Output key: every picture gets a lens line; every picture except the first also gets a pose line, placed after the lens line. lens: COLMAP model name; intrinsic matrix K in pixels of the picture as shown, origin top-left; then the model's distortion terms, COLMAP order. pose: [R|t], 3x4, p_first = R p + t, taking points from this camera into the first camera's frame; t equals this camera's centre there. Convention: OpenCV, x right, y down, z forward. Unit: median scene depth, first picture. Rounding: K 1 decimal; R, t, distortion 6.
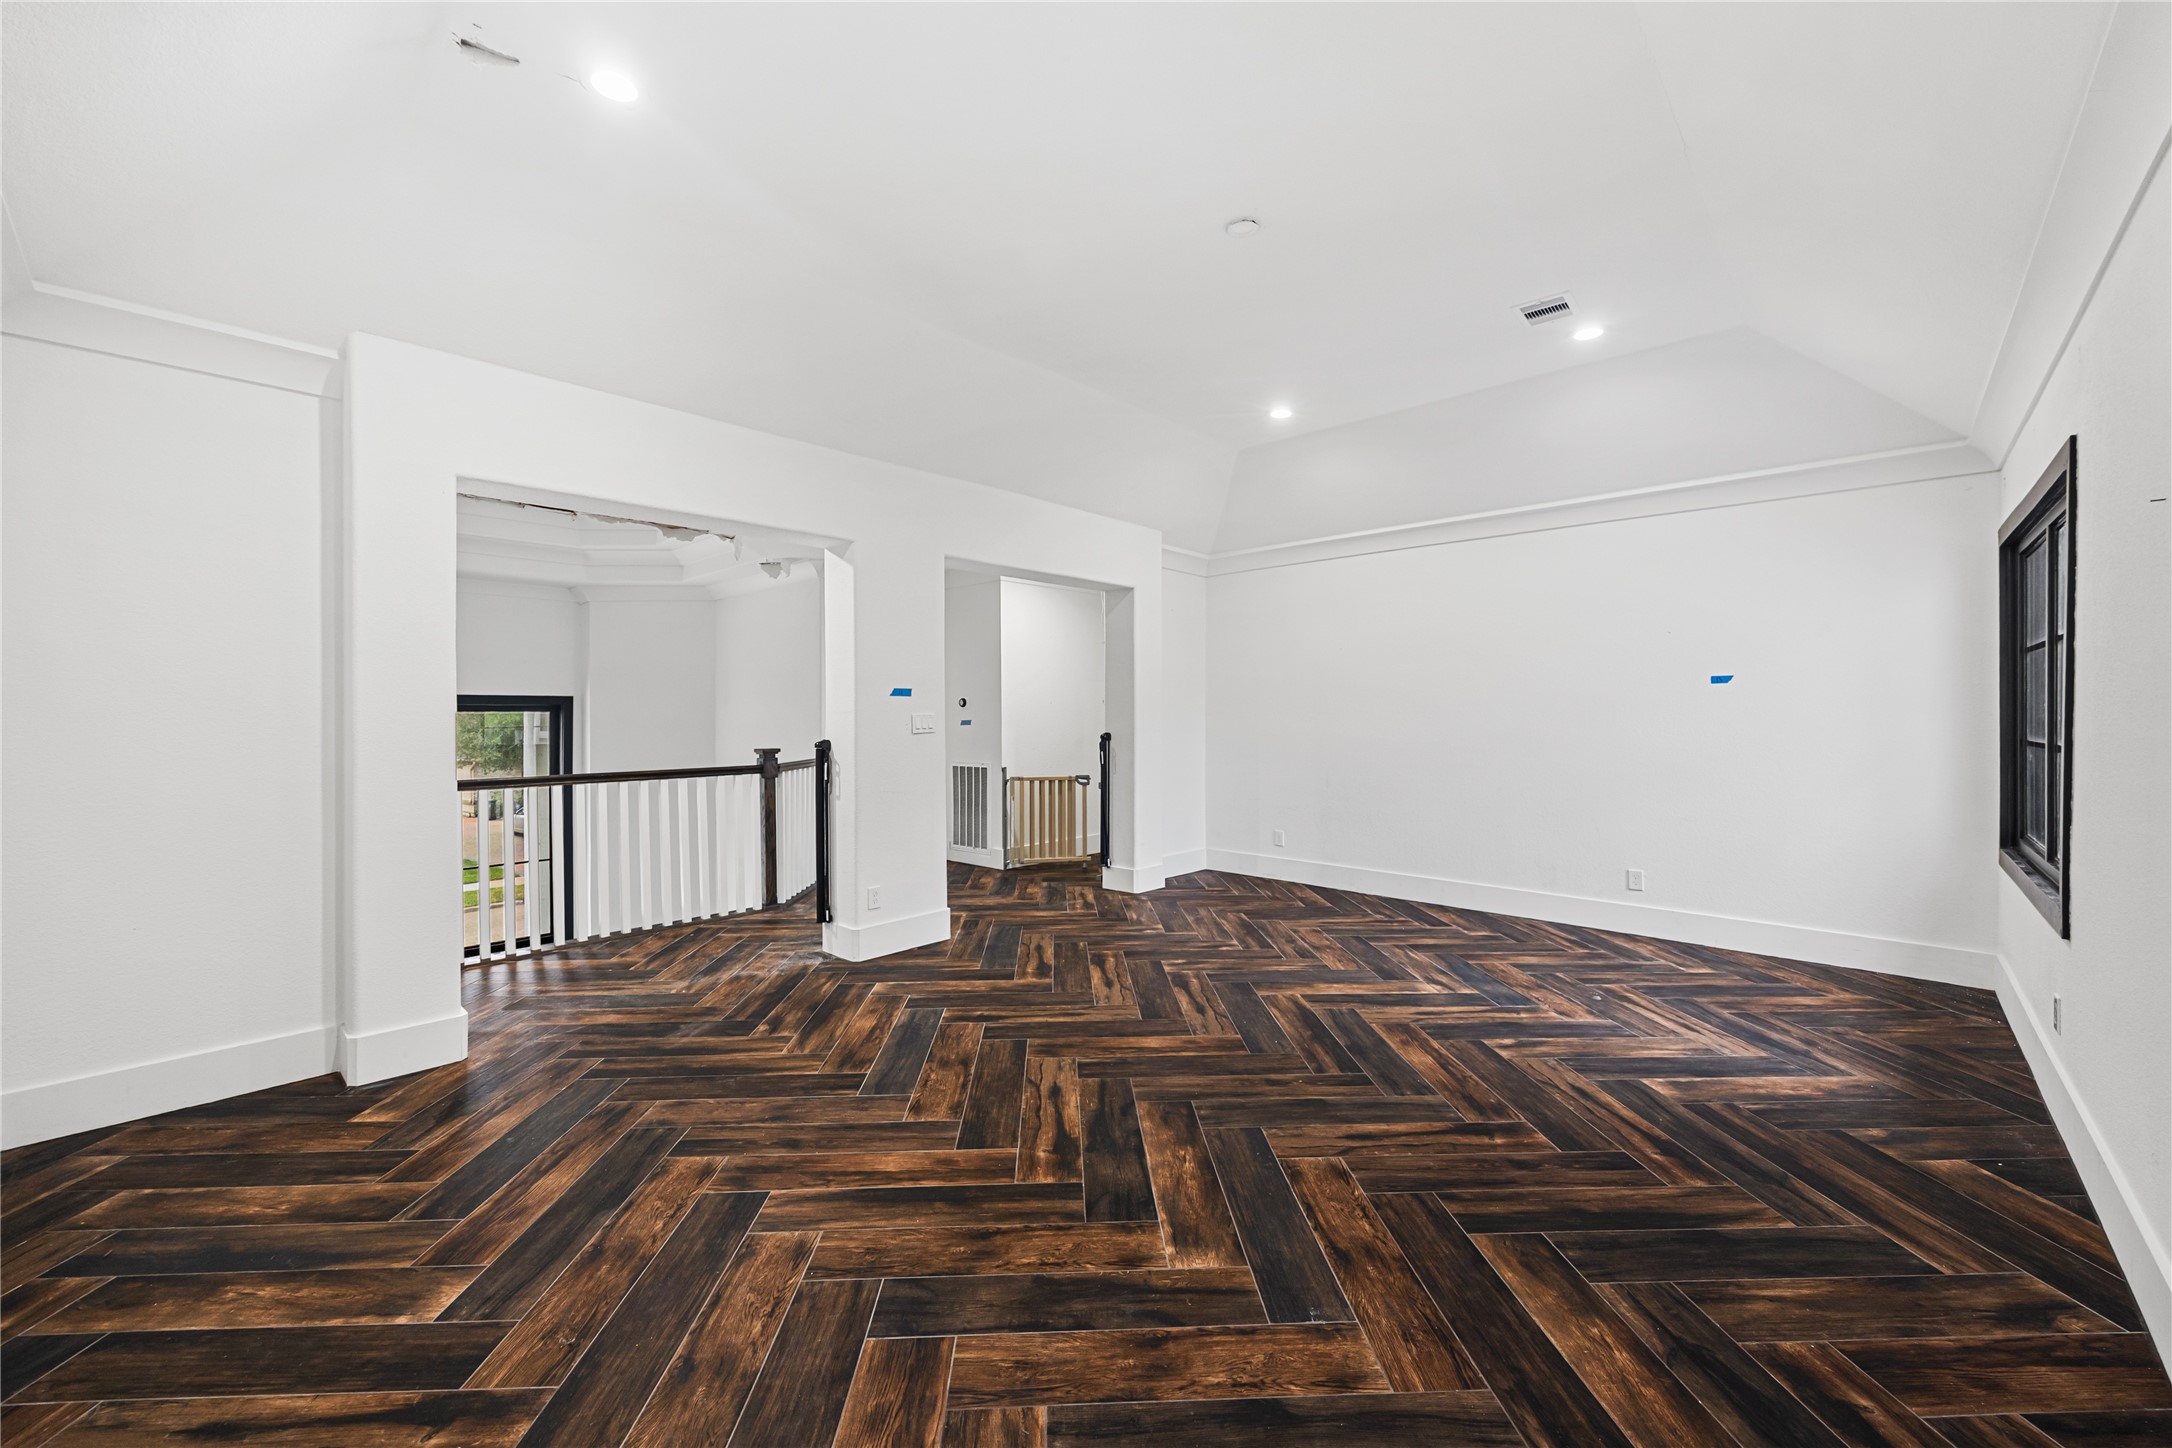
lens RADIAL K [[839.8, 0, 1102.0], [0, 839.8, 726.4], [0, 0, 1]] dist [-0.002494, 0.000033]
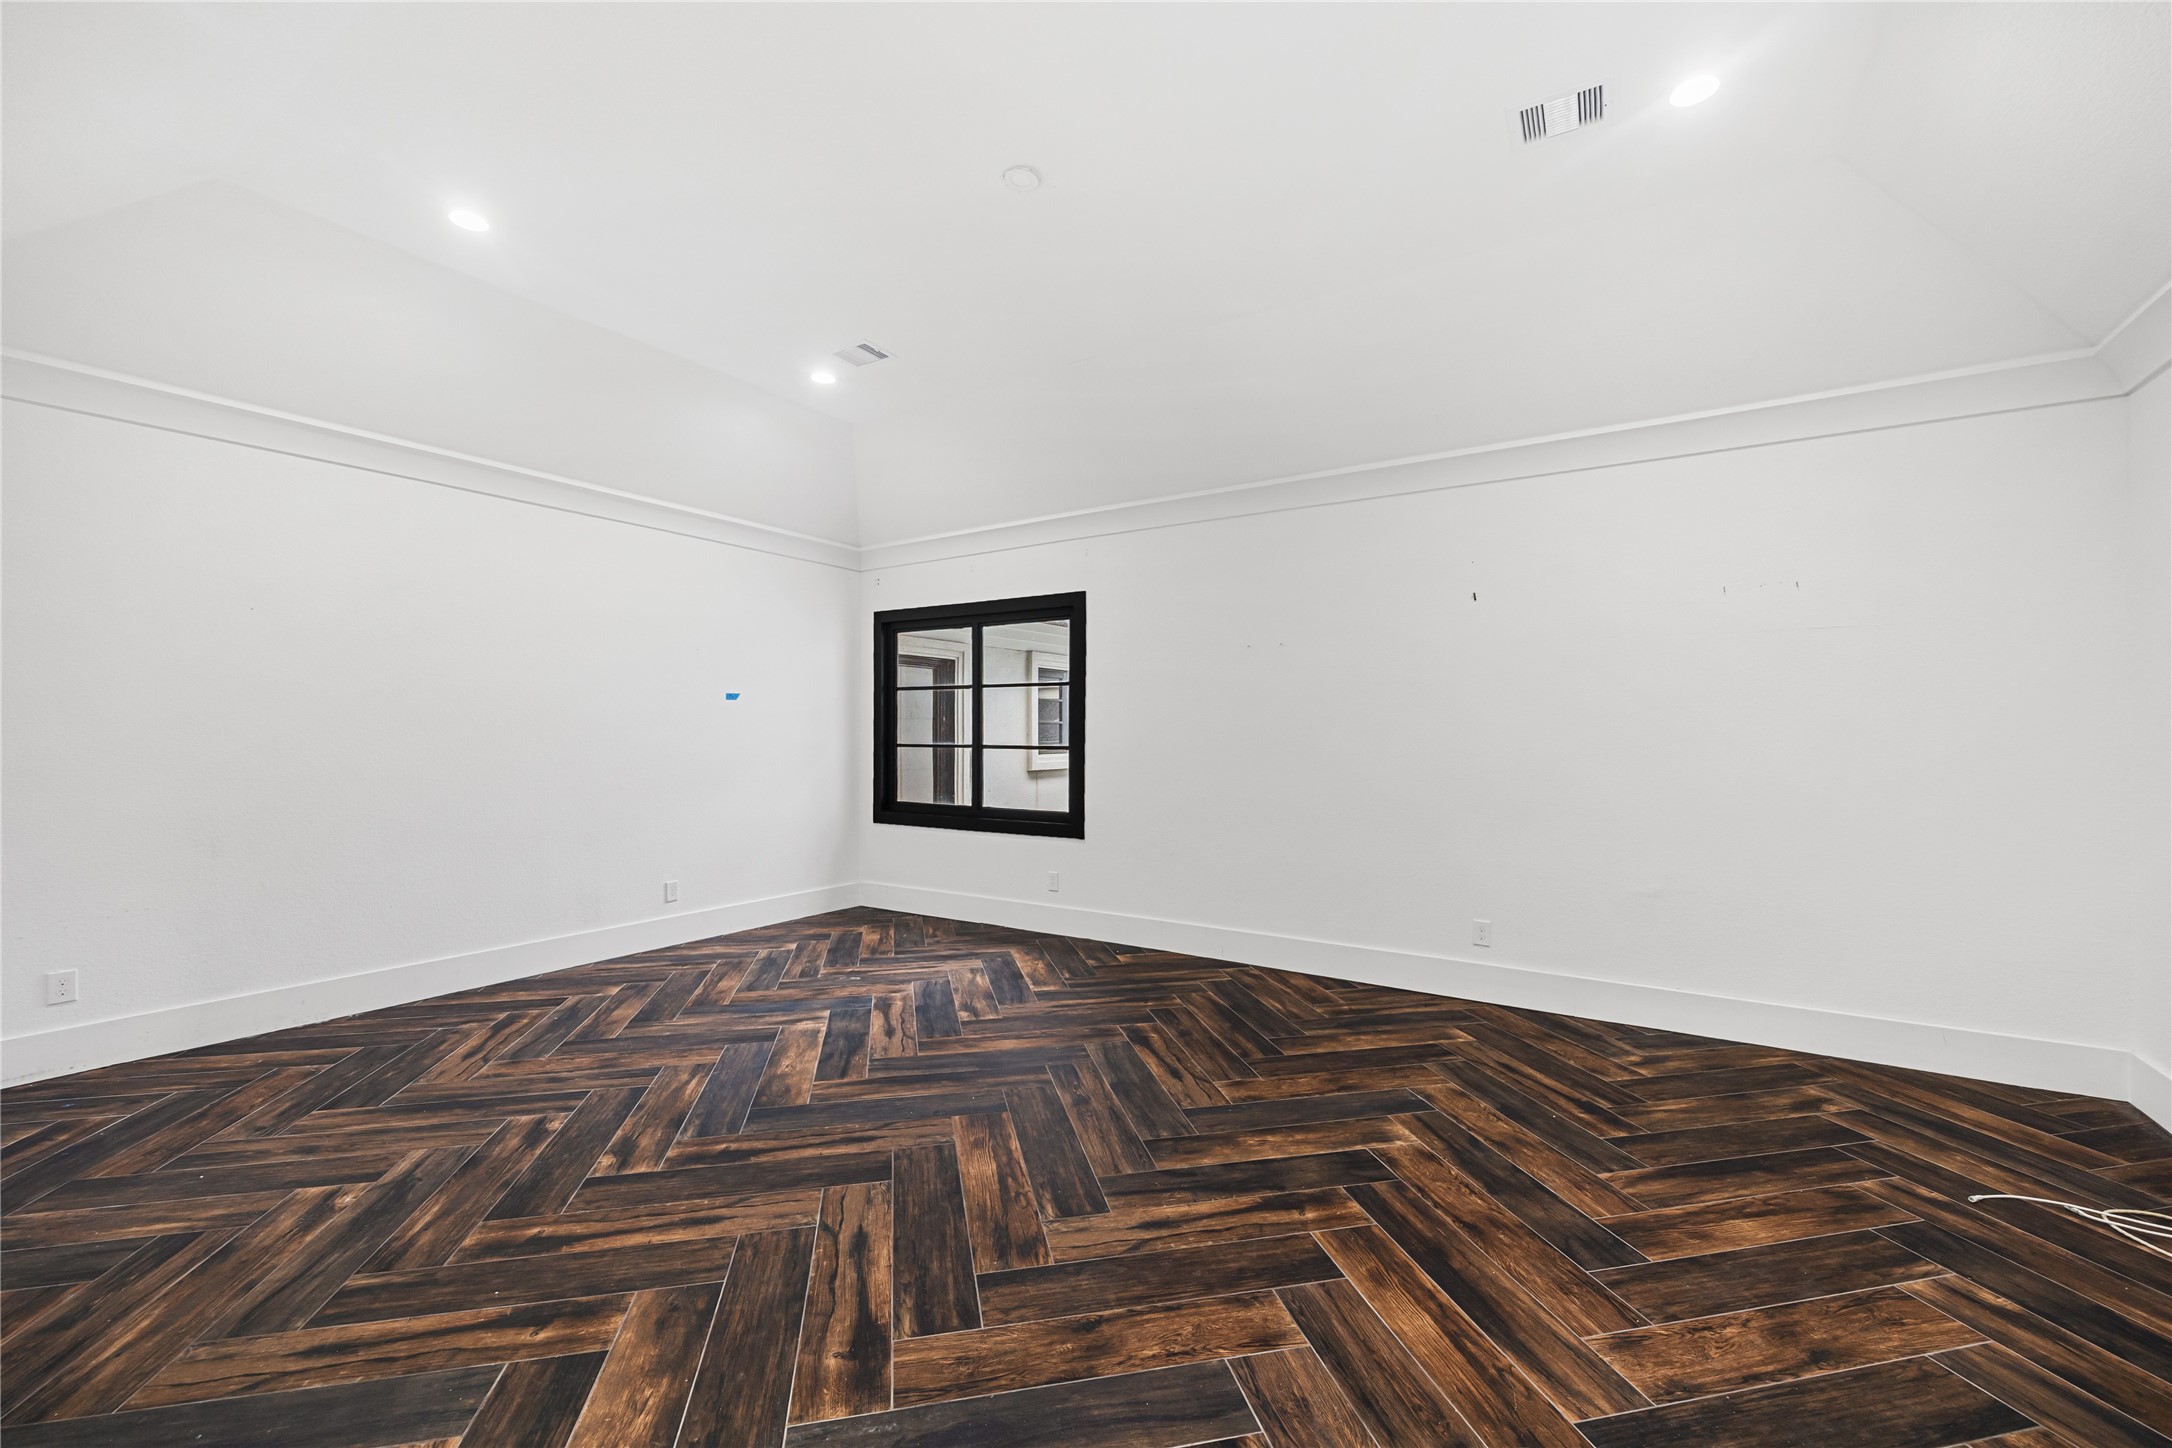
lens RADIAL K [[858.9, 0, 1067.8], [0, 858.9, 717.6], [0, 0, 1]] dist [-0.001989, -0.000091]
pose [[-0.143557, 0.015710, 0.989517, -0.779701], [0.012054, 0.999828, -0.014125, -0.011759], [-0.989569, 0.009899, -0.143721, 1.131248]]
